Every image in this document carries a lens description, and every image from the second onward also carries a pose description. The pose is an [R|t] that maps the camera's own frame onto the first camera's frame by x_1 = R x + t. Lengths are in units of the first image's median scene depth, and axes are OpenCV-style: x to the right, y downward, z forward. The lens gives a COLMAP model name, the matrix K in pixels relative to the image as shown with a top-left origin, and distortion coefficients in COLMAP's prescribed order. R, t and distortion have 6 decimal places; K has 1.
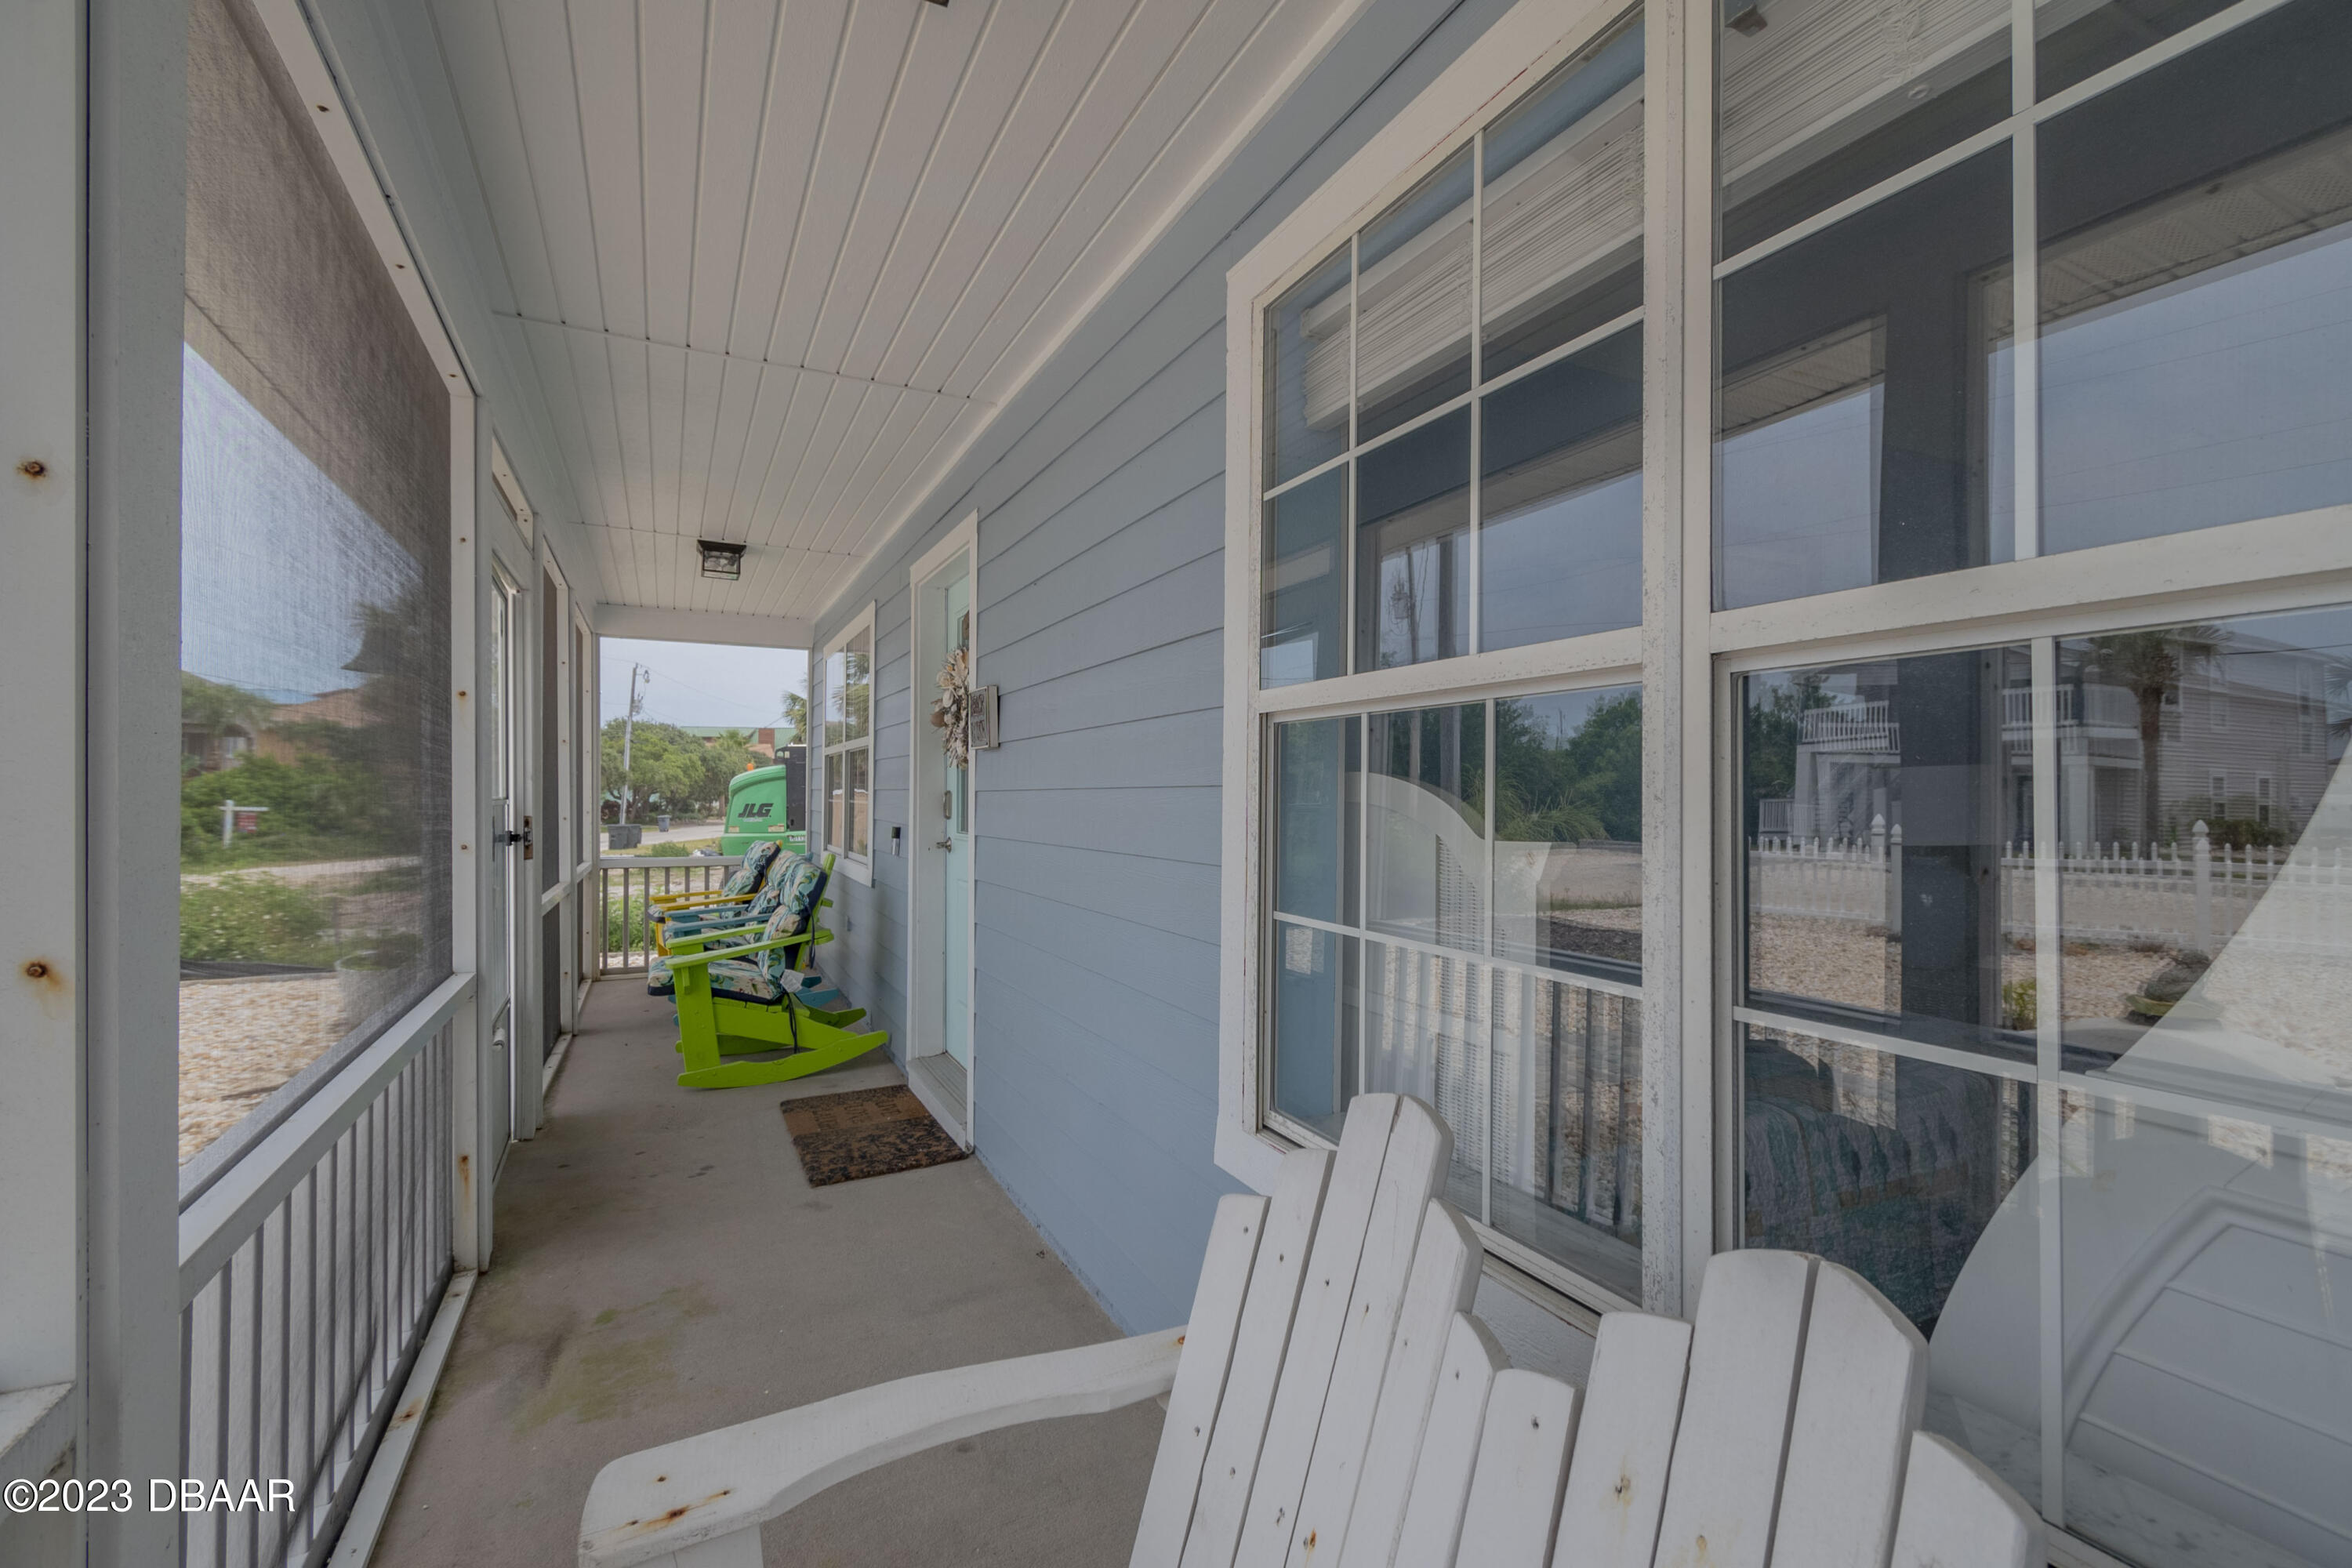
lens RADIAL K [[1040.1, 0, 1184.0], [0, 1040.1, 780.1], [0, 0, 1]] dist [0.011457, -0.006593]
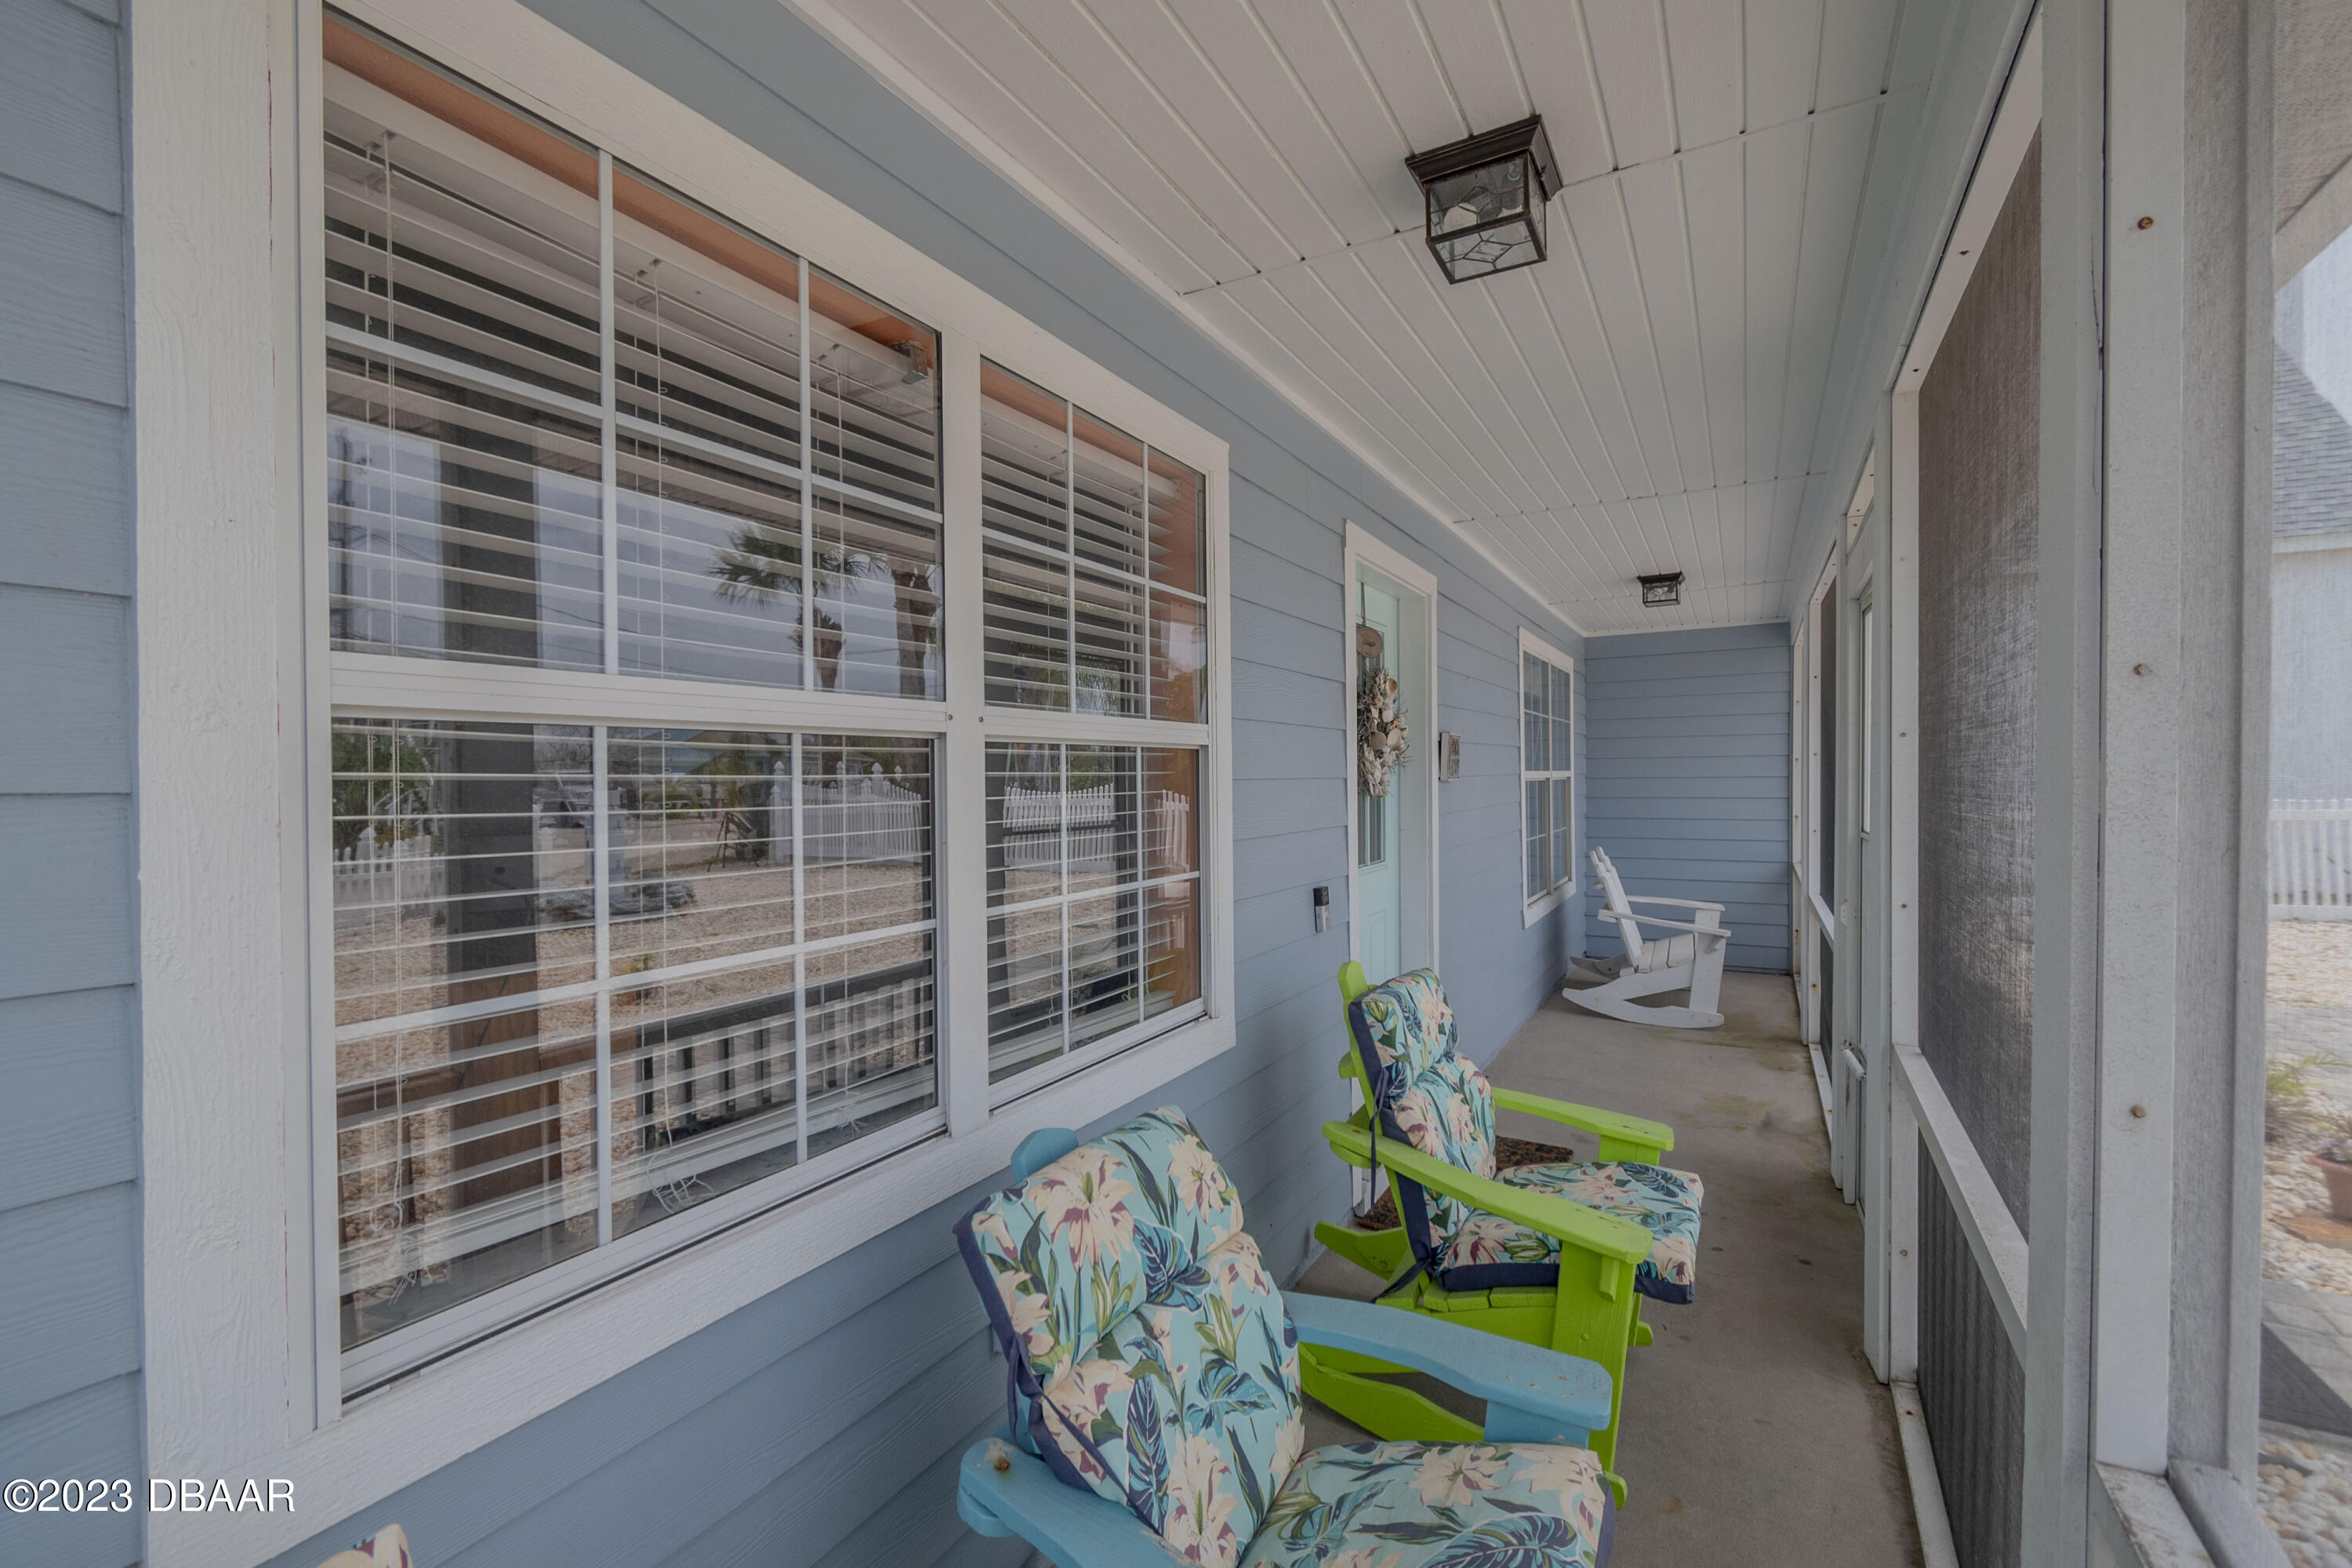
lens RADIAL K [[1040.1, 0, 1184.0], [0, 1040.1, 780.1], [0, 0, 1]] dist [0.011457, -0.006593]
pose [[-0.577998, 0.001864, 0.816036, -0.979589], [0.004313, 0.999990, 0.000771, -0.031065], [-0.816027, 0.003965, -0.578000, 1.874896]]
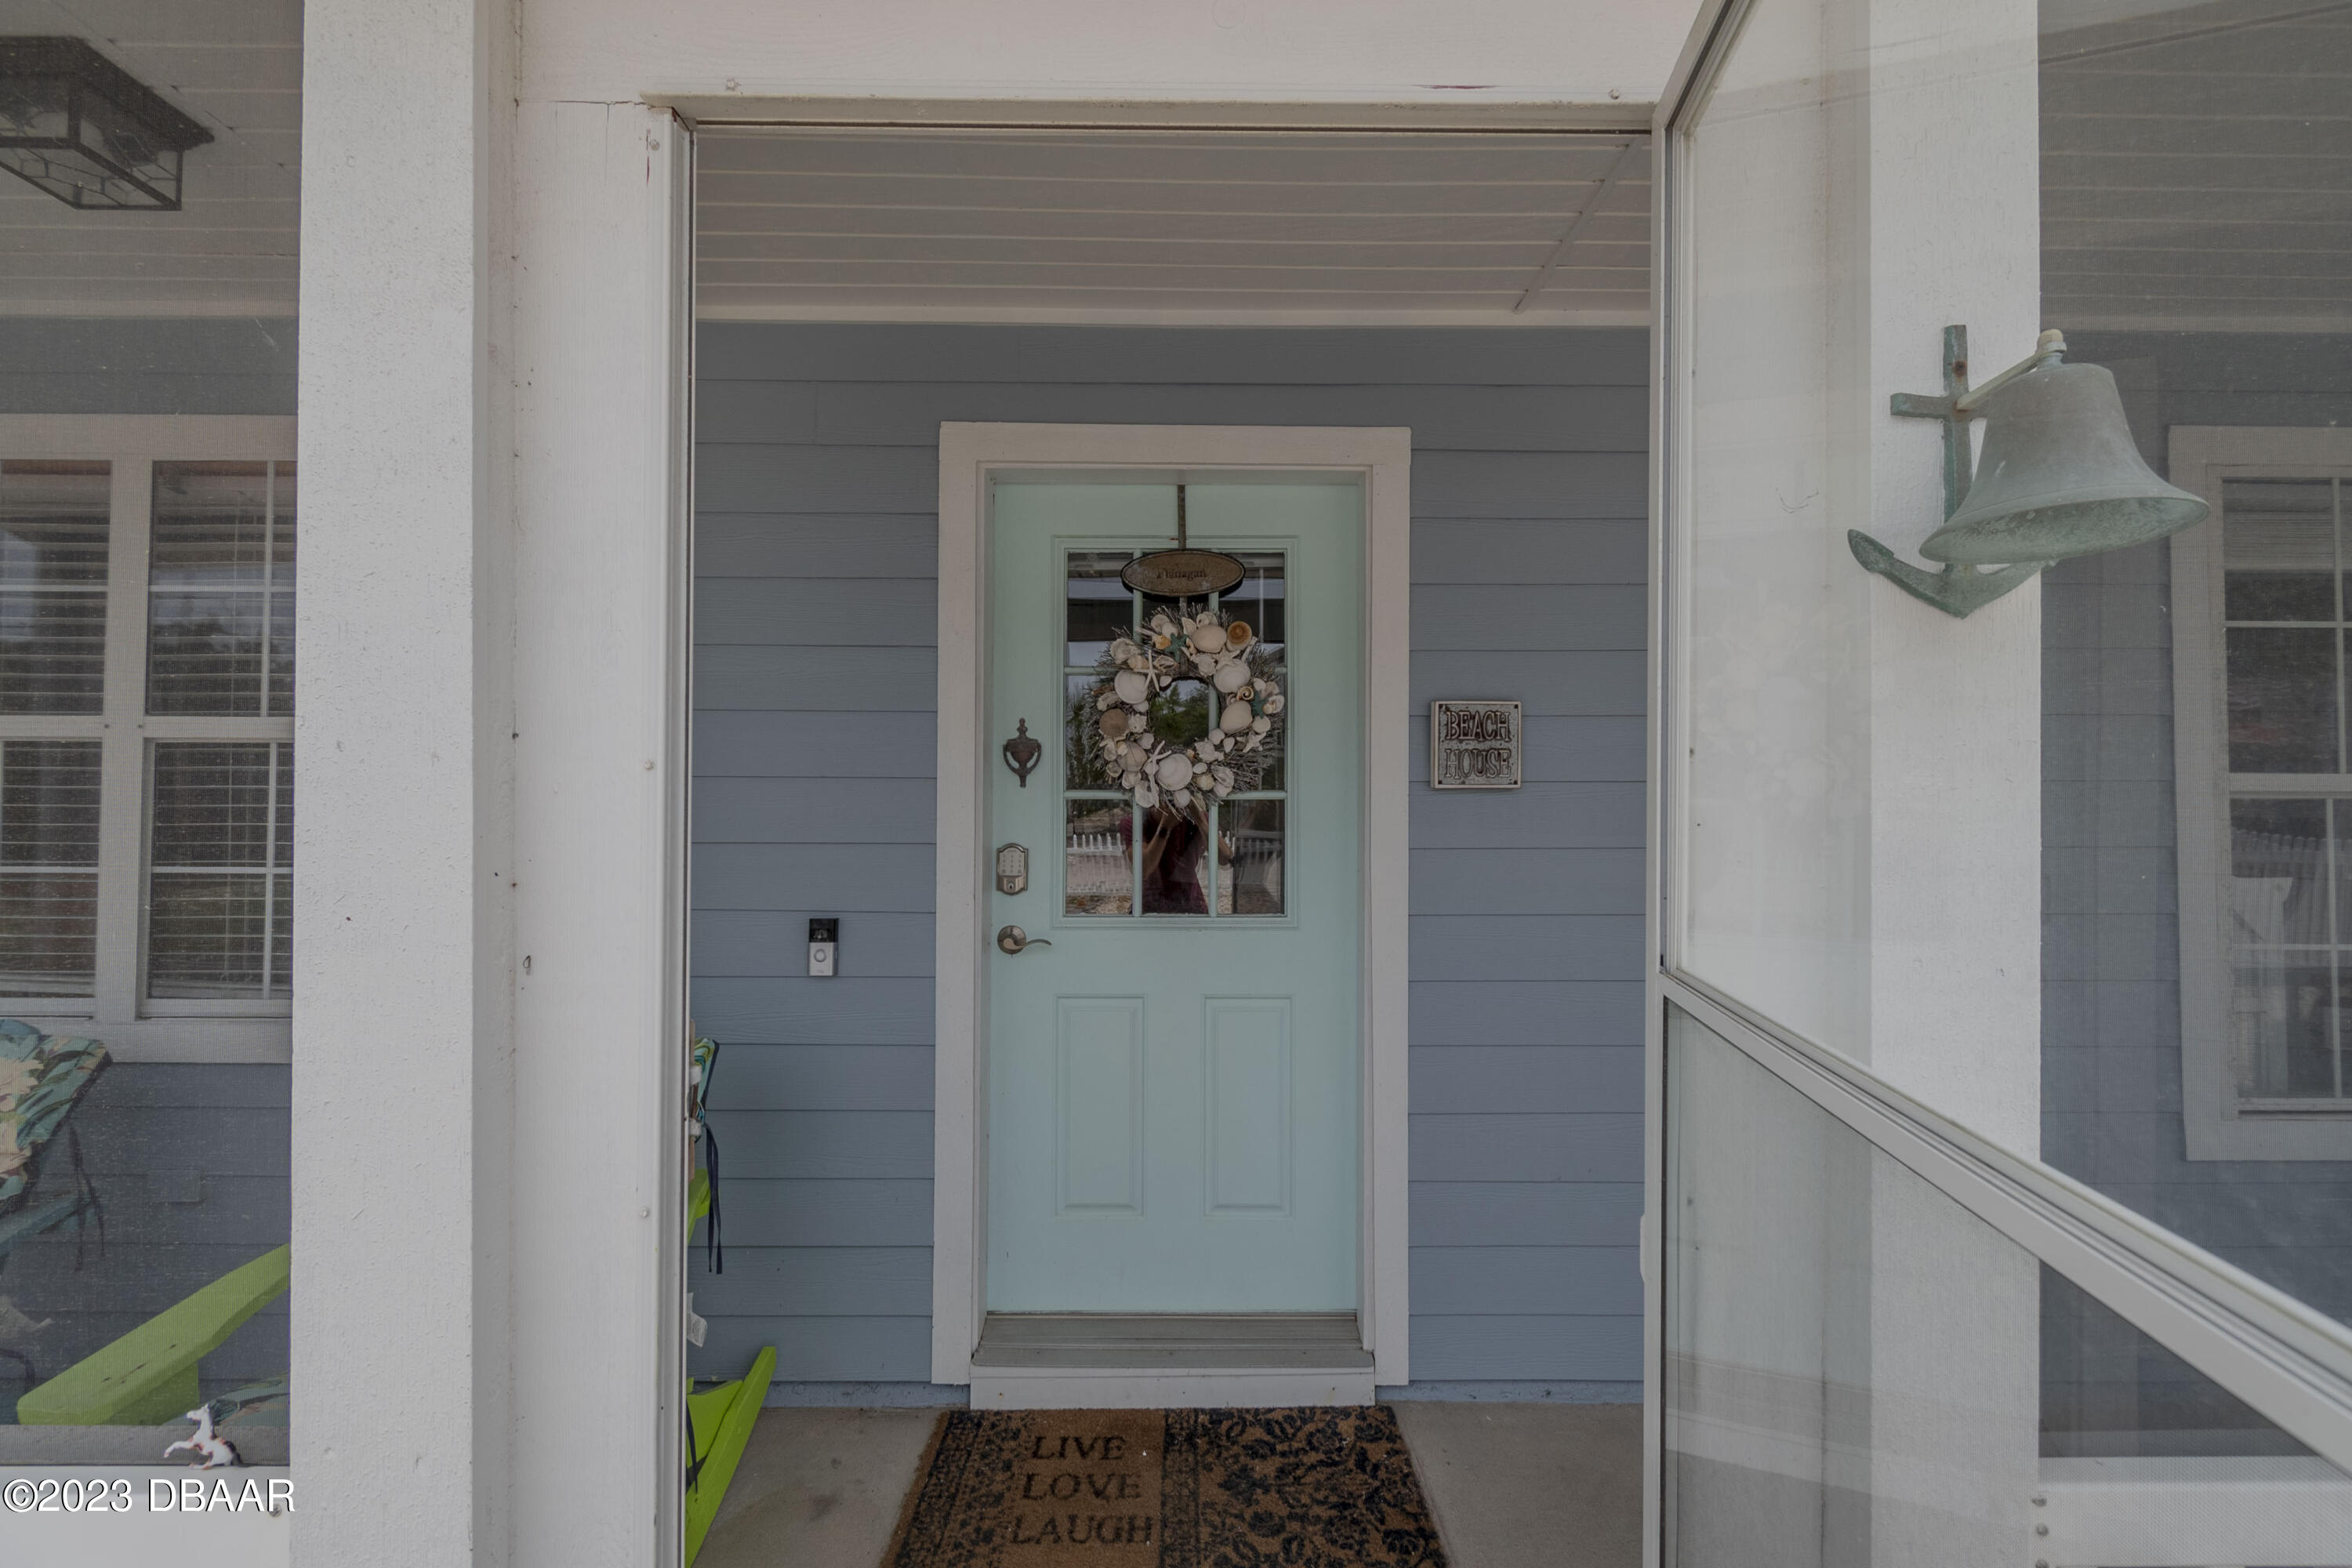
lens RADIAL K [[1040.1, 0, 1184.0], [0, 1040.1, 780.1], [0, 0, 1]] dist [0.011457, -0.006593]
pose [[0.441051, 0.012763, 0.897391, -0.845004], [-0.011926, 0.999894, -0.008359, -0.027358], [-0.897403, -0.007015, 0.441156, 0.814325]]
